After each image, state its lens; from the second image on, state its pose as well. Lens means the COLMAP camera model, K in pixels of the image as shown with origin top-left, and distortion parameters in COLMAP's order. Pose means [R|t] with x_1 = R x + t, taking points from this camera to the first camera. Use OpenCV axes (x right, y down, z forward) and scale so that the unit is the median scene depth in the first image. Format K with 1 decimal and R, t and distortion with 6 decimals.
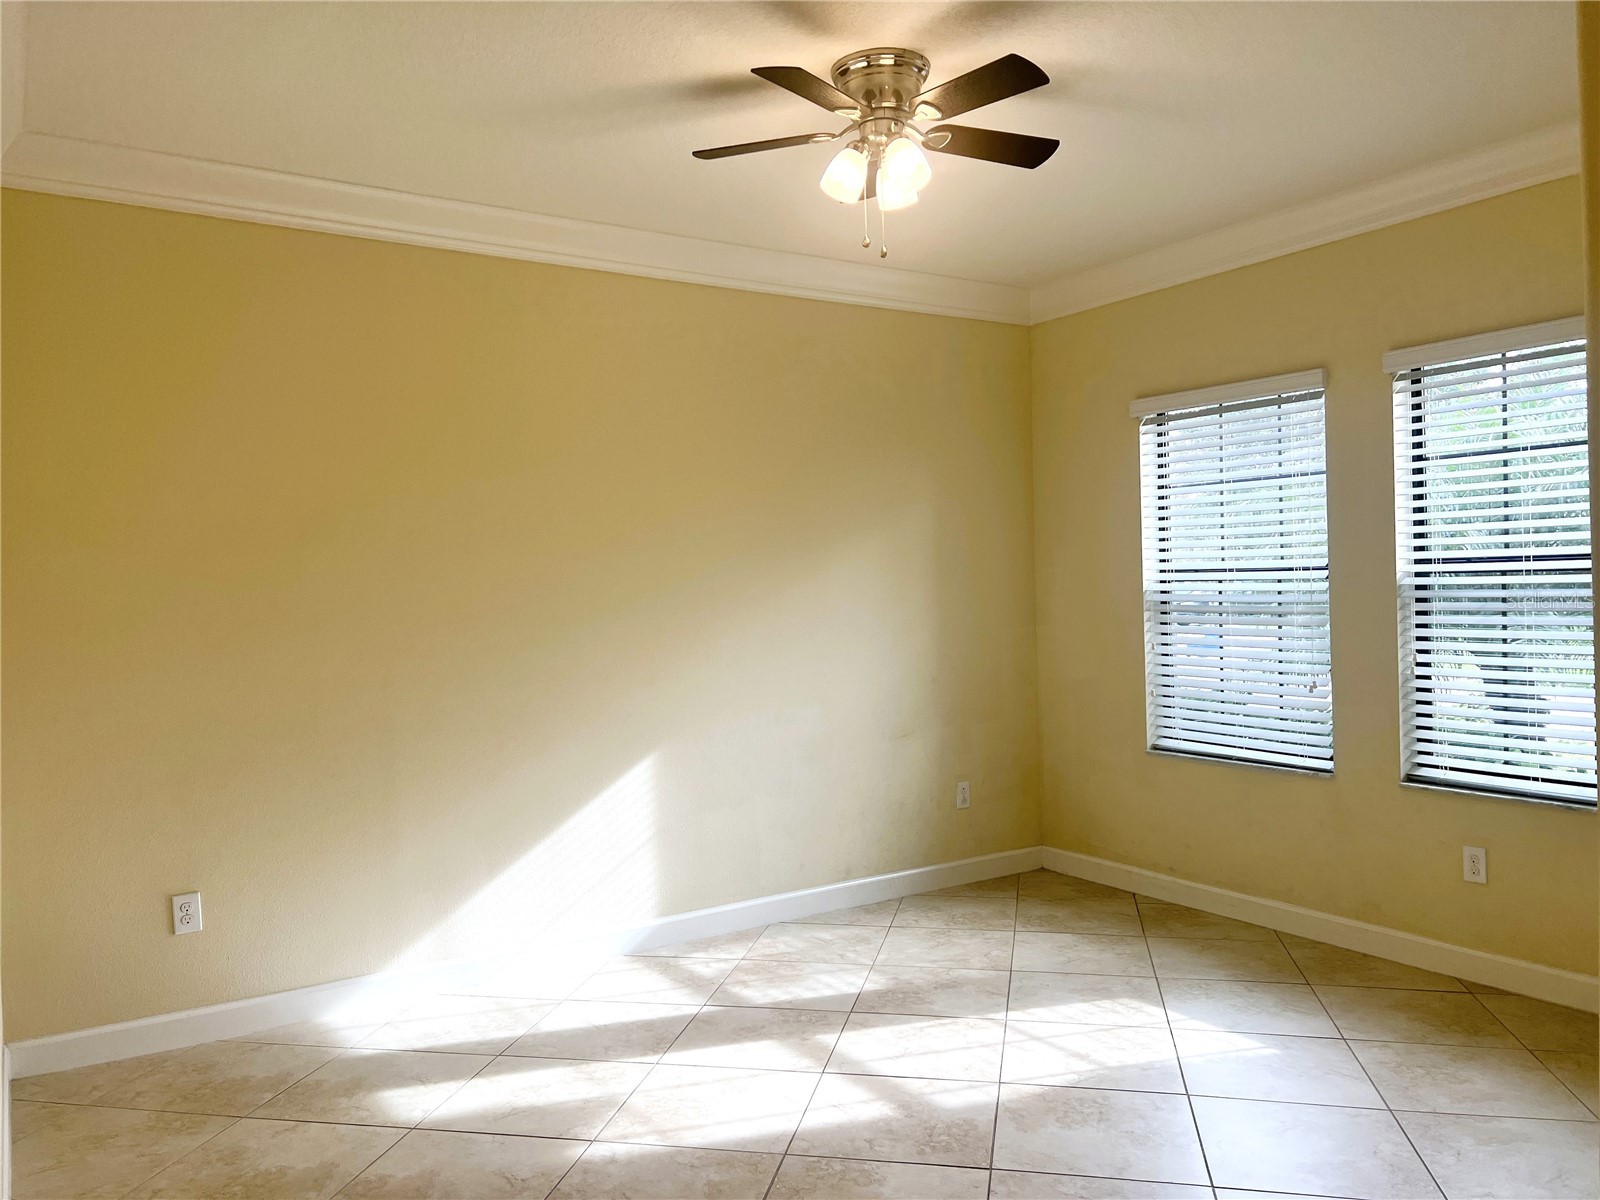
lens RADIAL K [[1185.4, 0, 800.0], [0, 1185.4, 600.0], [0, 0, 1]] dist [-0.002352, -0.001178]
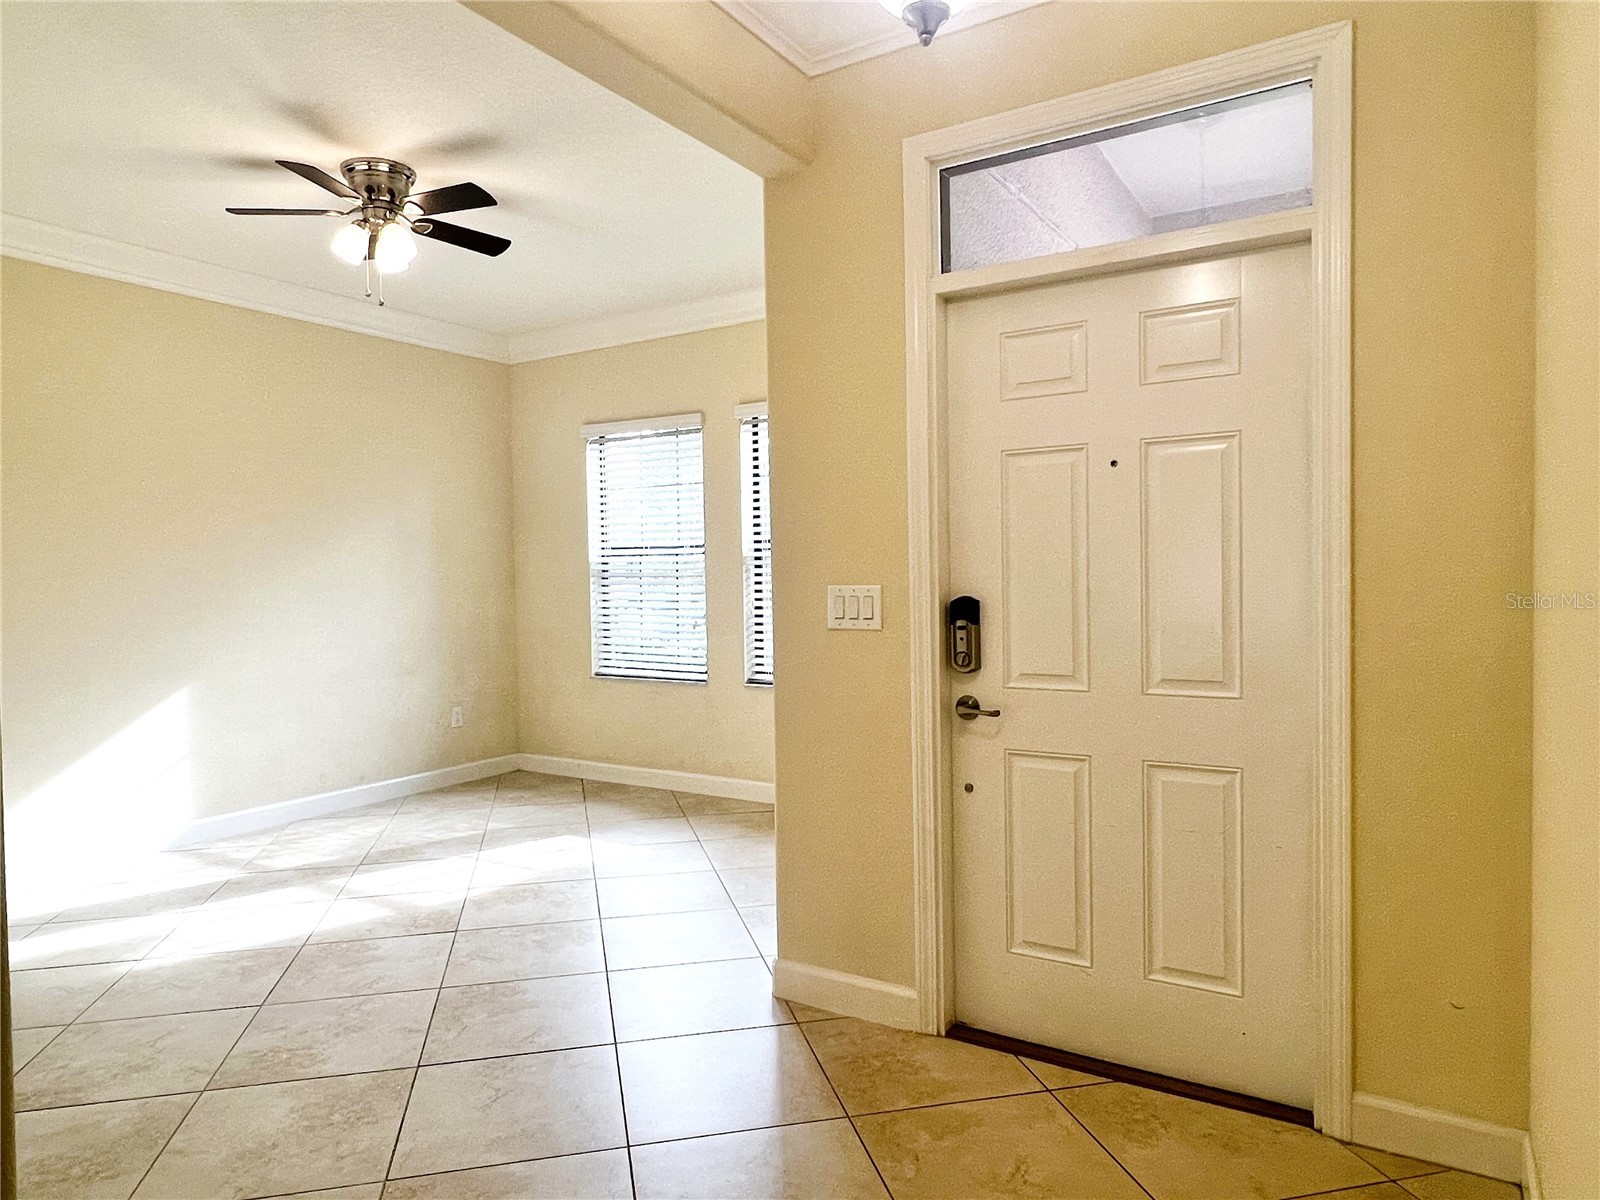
lens RADIAL K [[1006.3, 0, 793.2], [0, 1006.3, 612.5], [0, 0, 1]] dist [-0.007752, -0.001450]
pose [[0.907697, -0.000719, 0.419625, 0.013299], [-0.005381, 0.999896, 0.013352, 0.050456], [-0.419591, -0.014377, 0.907599, -0.266996]]
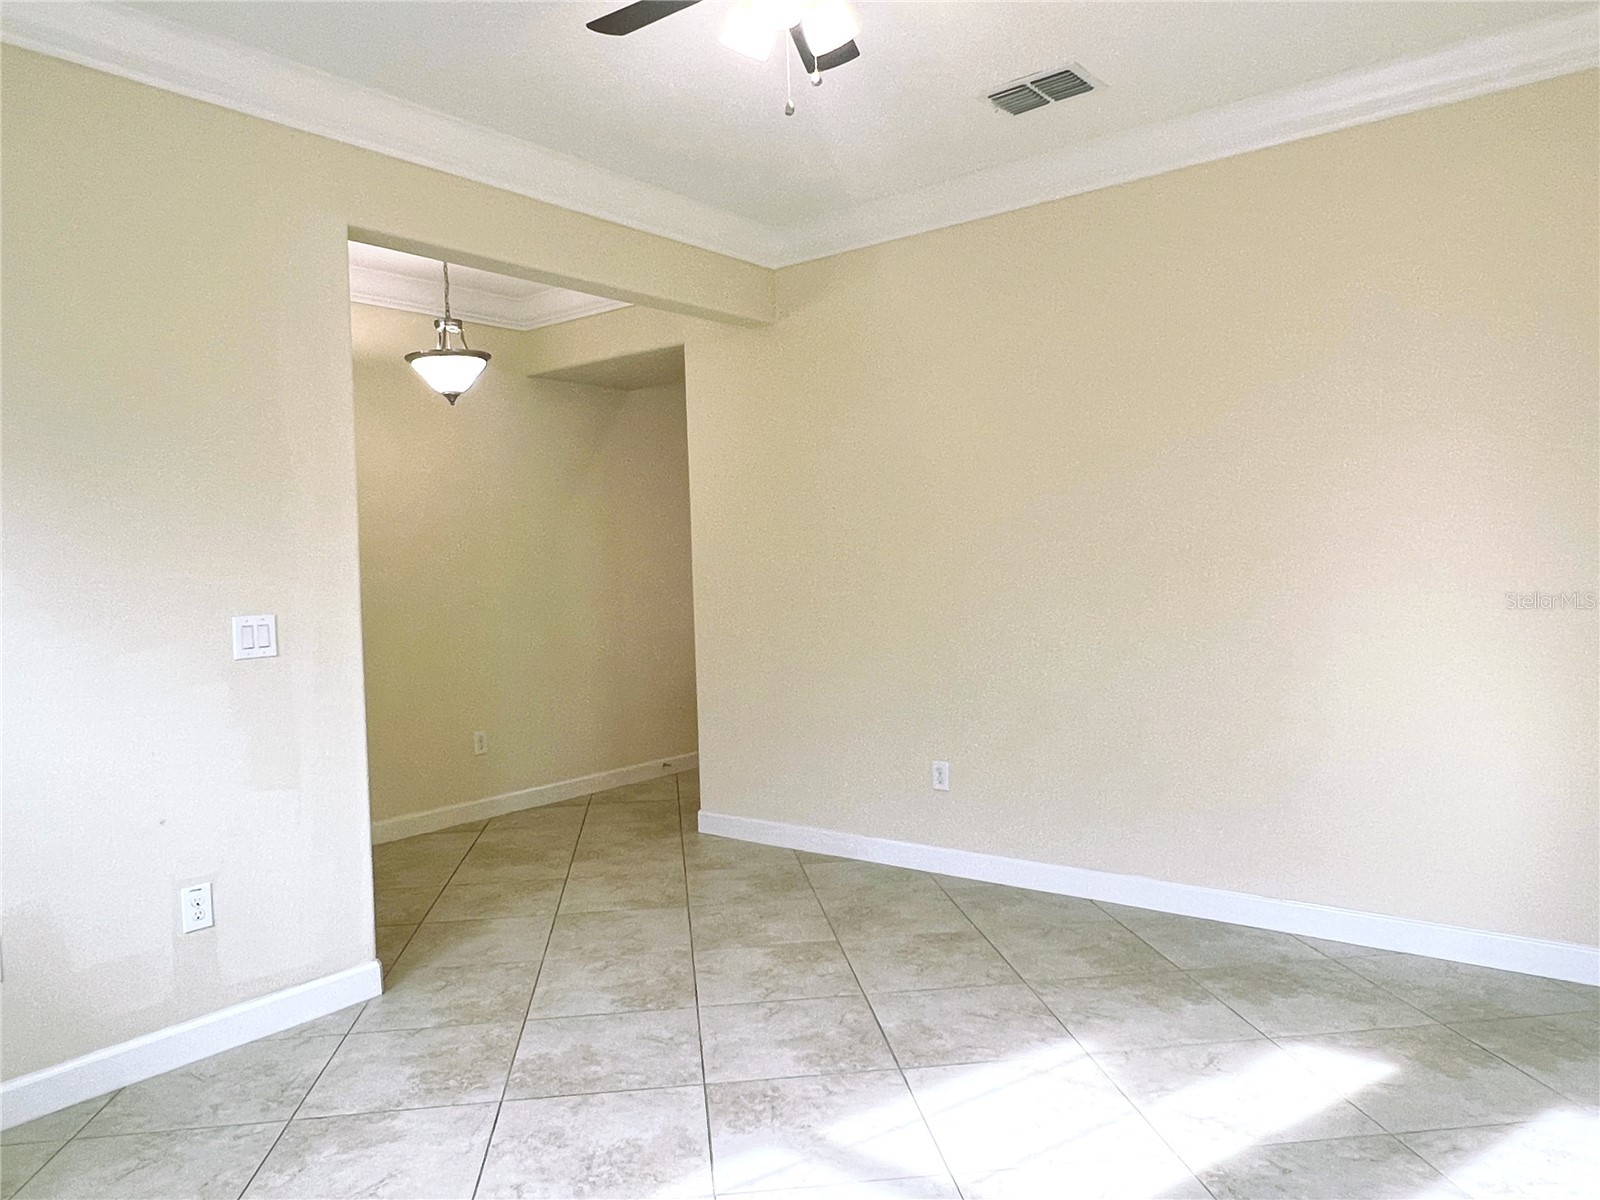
lens RADIAL K [[1006.3, 0, 793.2], [0, 1006.3, 612.5], [0, 0, 1]] dist [-0.007752, -0.001450]
pose [[-0.940841, 0.072217, -0.331062, 0.296701], [0.054269, 0.996527, 0.063155, 0.004171], [0.334474, 0.041452, -0.941493, 1.555030]]
